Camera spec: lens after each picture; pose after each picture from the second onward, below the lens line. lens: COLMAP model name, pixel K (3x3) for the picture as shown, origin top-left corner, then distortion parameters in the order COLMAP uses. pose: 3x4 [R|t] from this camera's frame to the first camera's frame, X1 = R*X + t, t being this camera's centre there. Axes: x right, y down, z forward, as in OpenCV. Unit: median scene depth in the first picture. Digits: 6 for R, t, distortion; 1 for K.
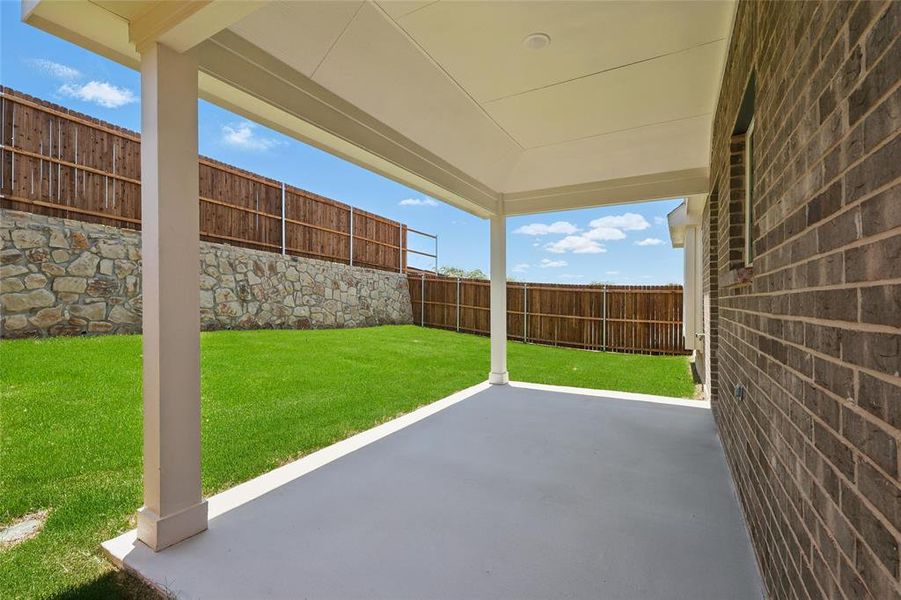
lens RADIAL K [[401.7, 0, 448.4], [0, 401.7, 303.5], [0, 0, 1]] dist [0.009359, -0.002555]
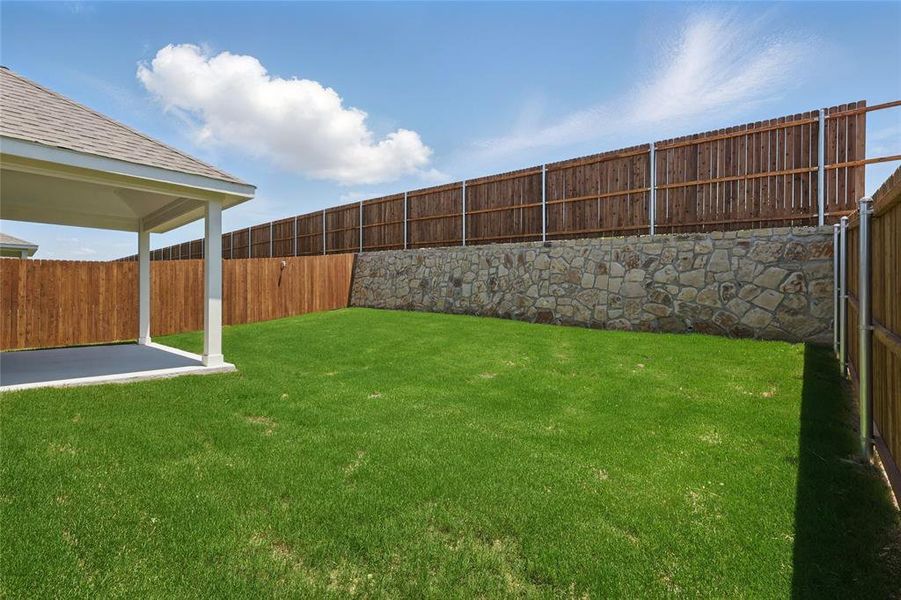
lens RADIAL K [[401.7, 0, 455.9], [0, 401.7, 297.1], [0, 0, 1]] dist [0.009359, -0.002555]
pose [[-0.193506, 0.002911, -0.981095, 0.548058], [-0.005252, 0.999978, 0.004003, 0.004756], [0.981085, 0.005927, -0.193487, 0.987694]]
